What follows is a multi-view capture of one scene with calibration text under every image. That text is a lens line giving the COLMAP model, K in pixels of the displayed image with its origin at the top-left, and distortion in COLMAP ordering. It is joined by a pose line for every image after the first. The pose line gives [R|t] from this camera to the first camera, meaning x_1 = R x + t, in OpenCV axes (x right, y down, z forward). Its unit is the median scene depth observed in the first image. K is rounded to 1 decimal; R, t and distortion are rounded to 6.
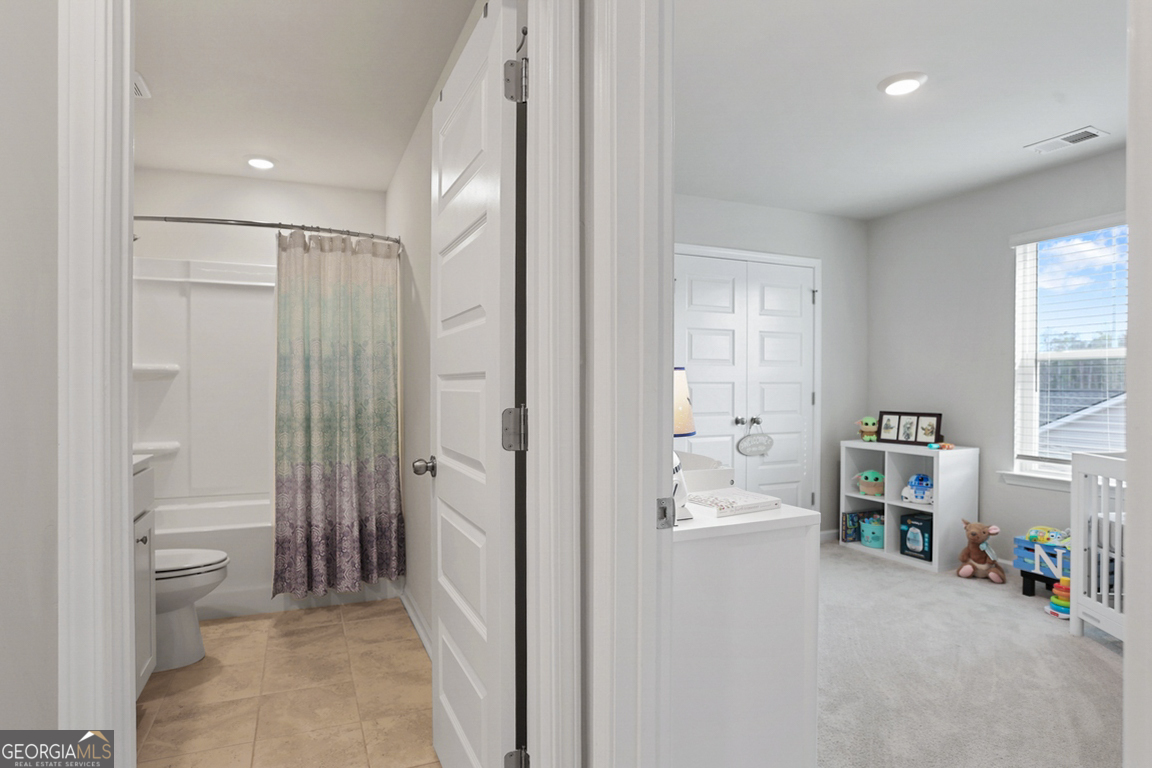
lens RADIAL K [[608.1, 0, 577.6], [0, 608.1, 391.9], [0, 0, 1]] dist [-0.036407, 0.016661]
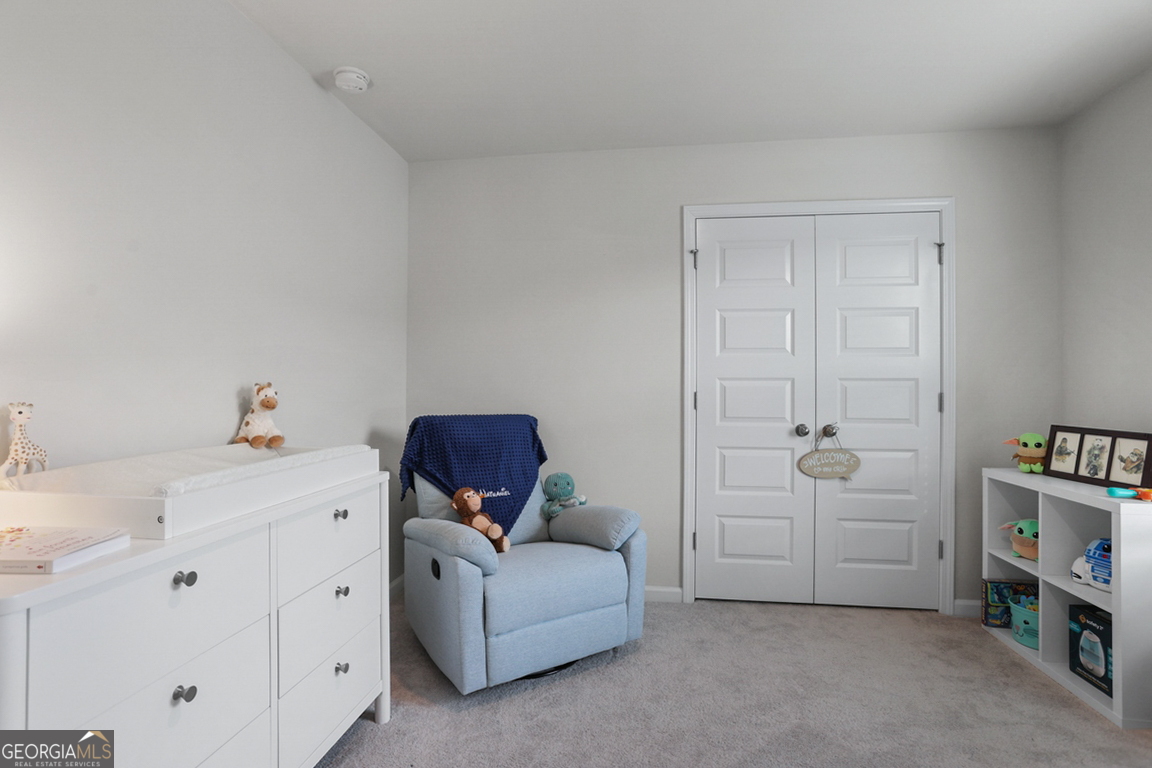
lens RADIAL K [[546.0, 0, 576.3], [0, 546.0, 384.4], [0, 0, 1]] dist [-0.001750, 0.002319]
pose [[0.858600, 0.000668, -0.512646, 0.492010], [-0.004070, 0.999977, -0.005515, -0.005761], [0.512631, 0.006822, 0.858582, 0.364248]]
